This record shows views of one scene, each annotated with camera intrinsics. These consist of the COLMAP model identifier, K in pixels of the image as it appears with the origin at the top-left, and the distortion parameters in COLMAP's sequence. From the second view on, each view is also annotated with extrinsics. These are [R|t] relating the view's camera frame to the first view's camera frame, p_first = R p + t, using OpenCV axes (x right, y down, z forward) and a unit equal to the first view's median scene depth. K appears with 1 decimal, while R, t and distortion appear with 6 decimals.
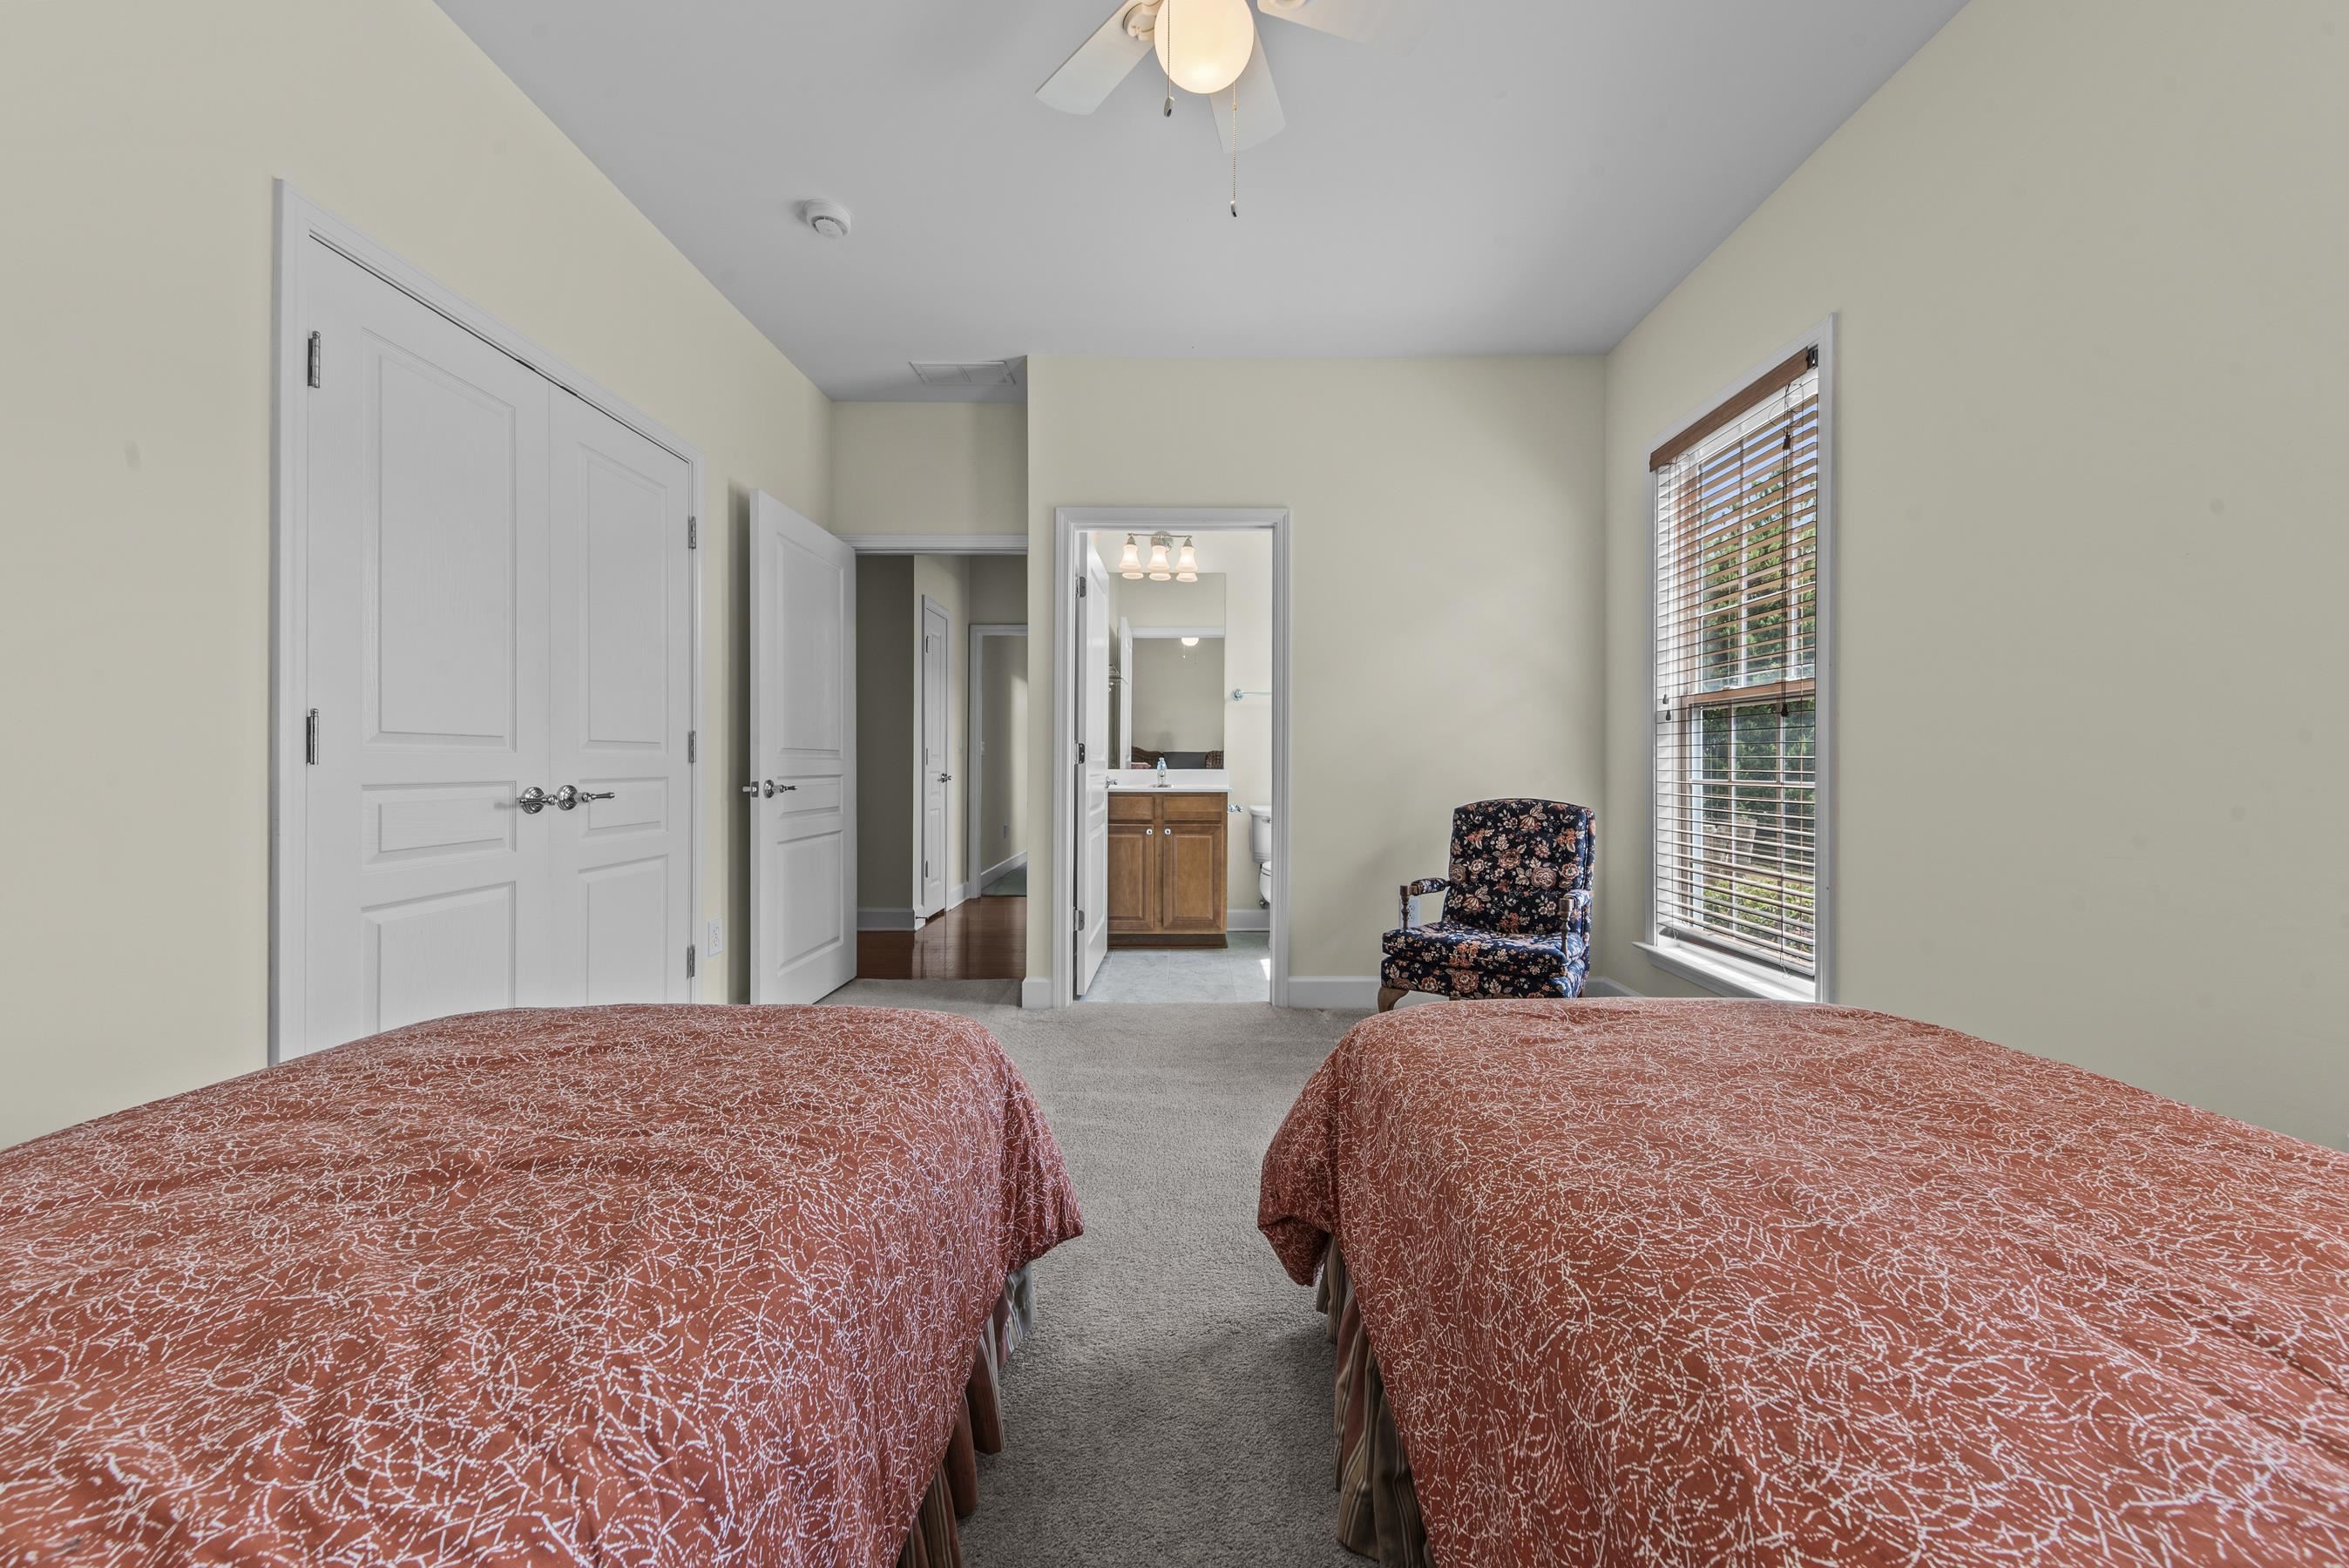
lens RADIAL K [[831.4, 0, 1204.9], [0, 831.4, 785.9], [0, 0, 1]] dist [-0.000298, -0.000102]
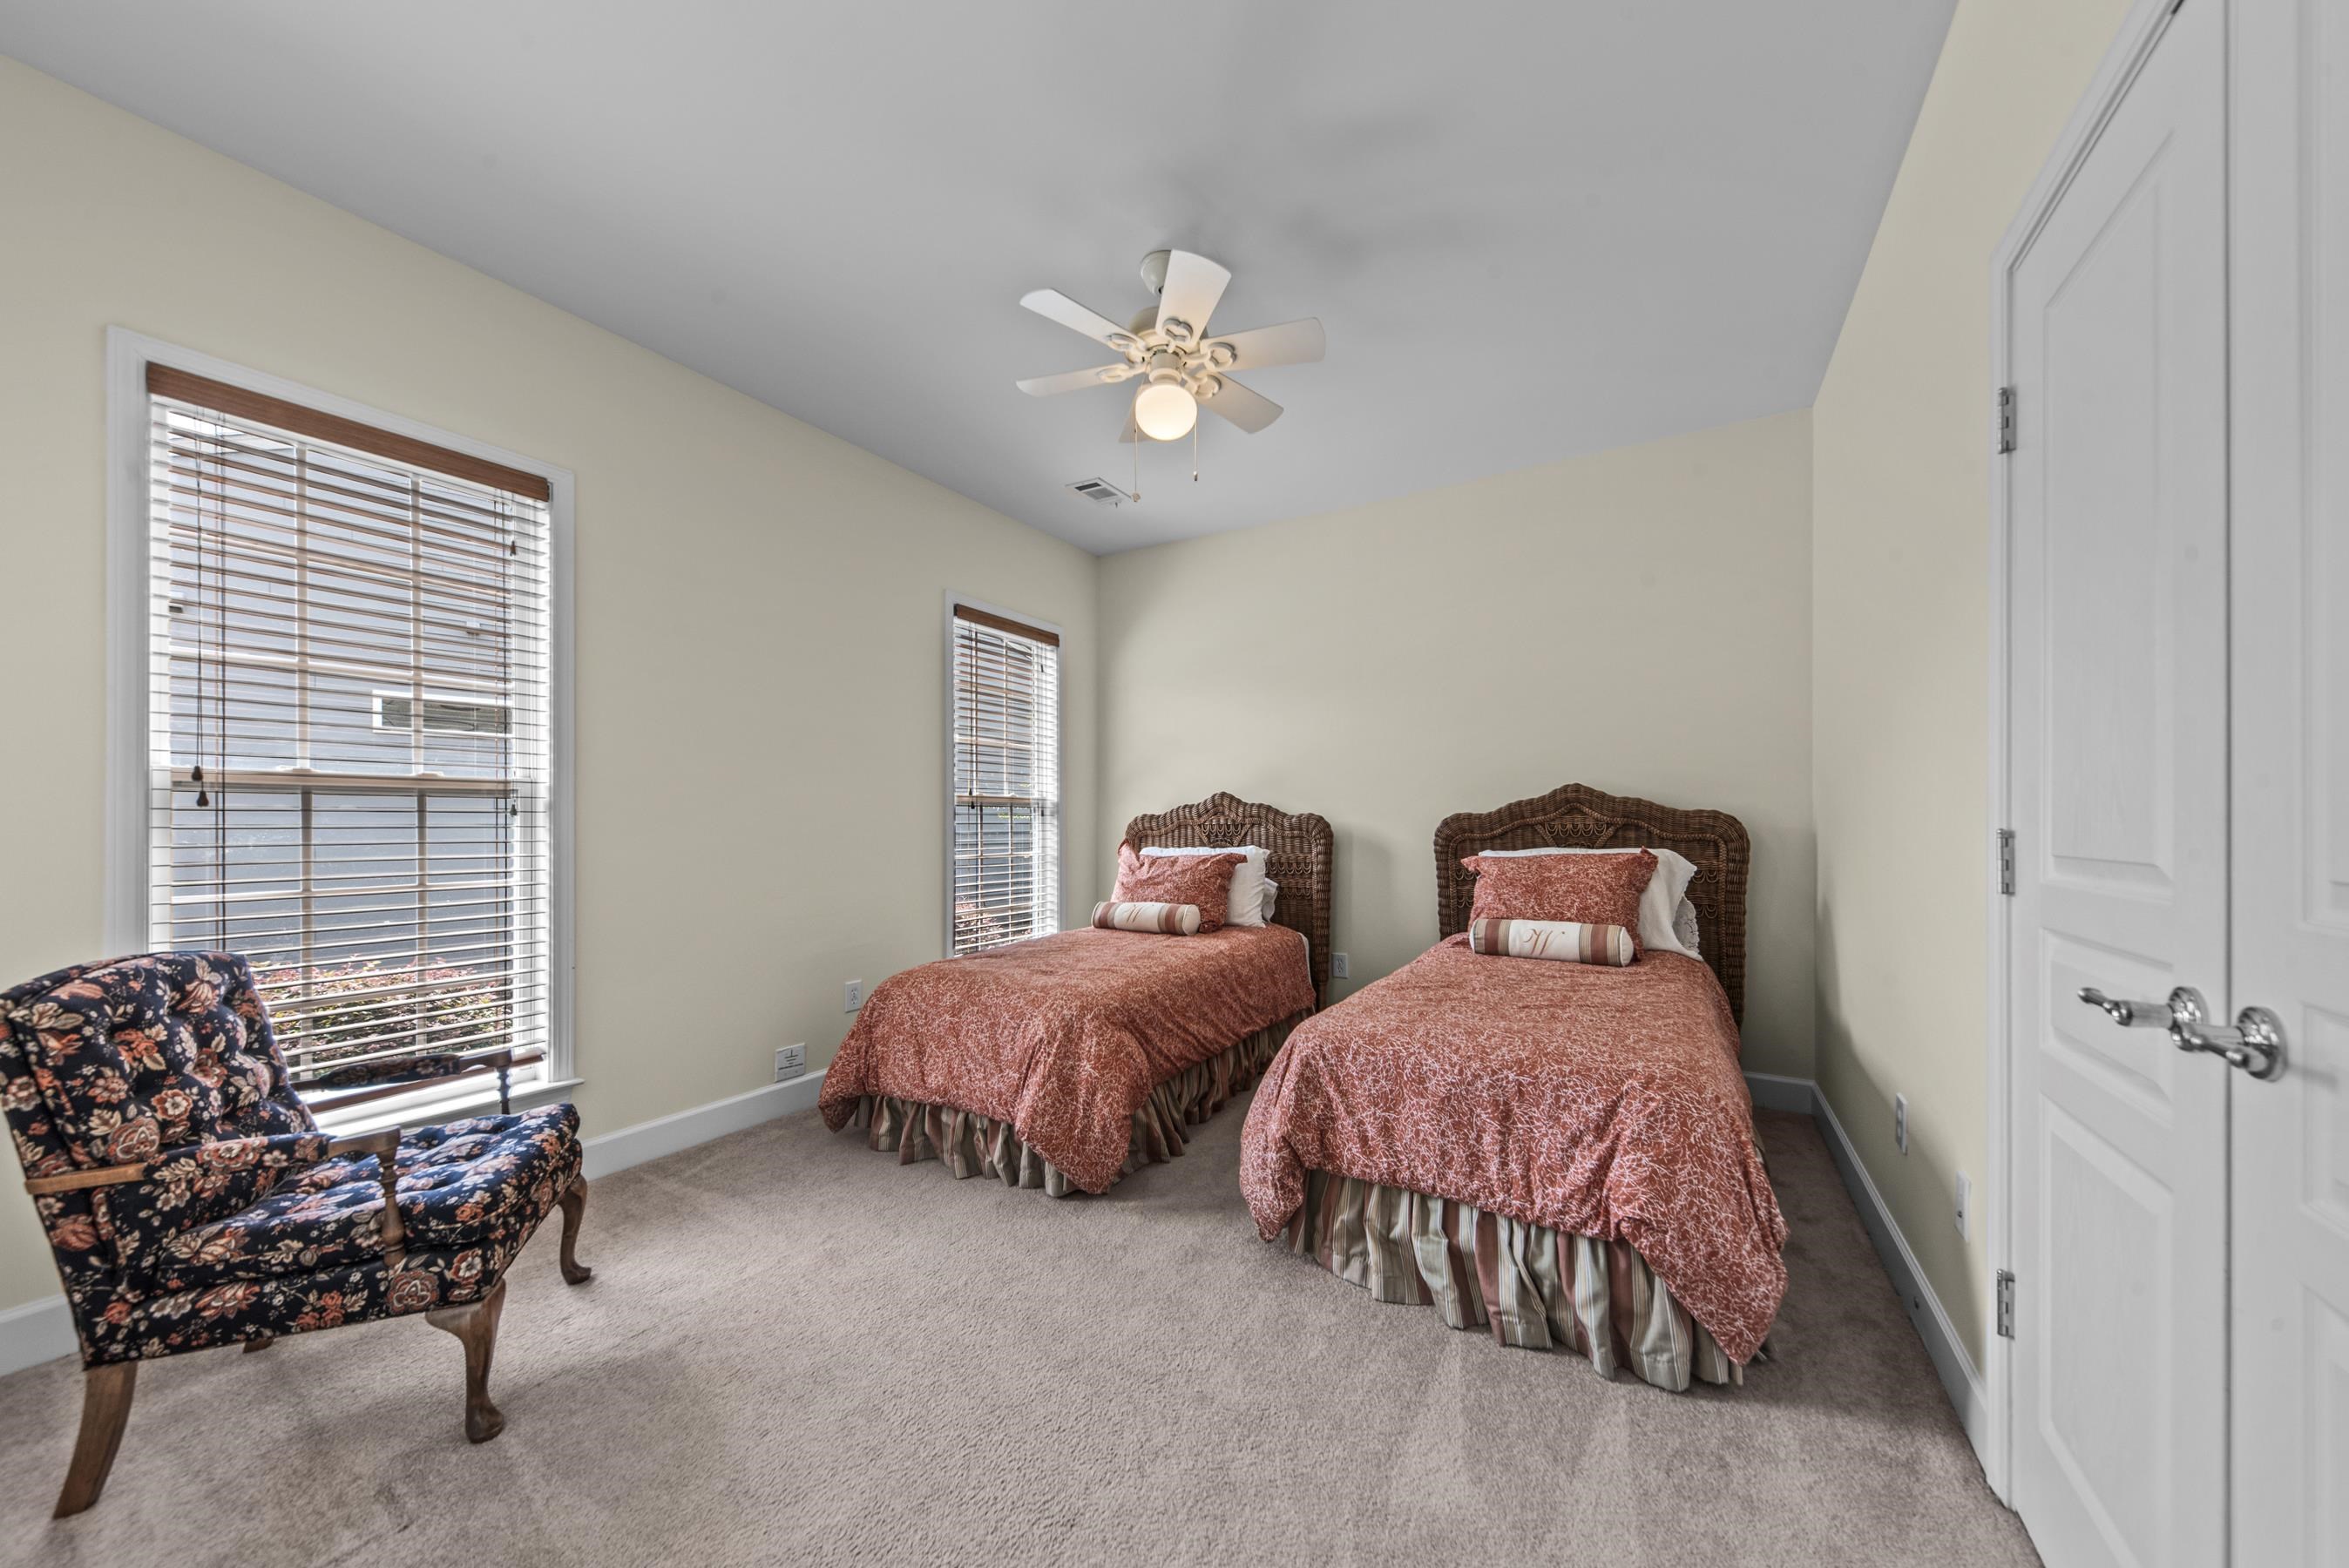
lens RADIAL K [[816.9, 0, 1189.0], [0, 816.9, 793.6], [0, 0, 1]] dist [-0.000343, -0.000032]
pose [[-0.849853, 0.004478, 0.527000, -0.446018], [0.006114, 0.999980, 0.001363, -0.085215], [-0.526984, 0.004380, -0.849864, 1.152487]]
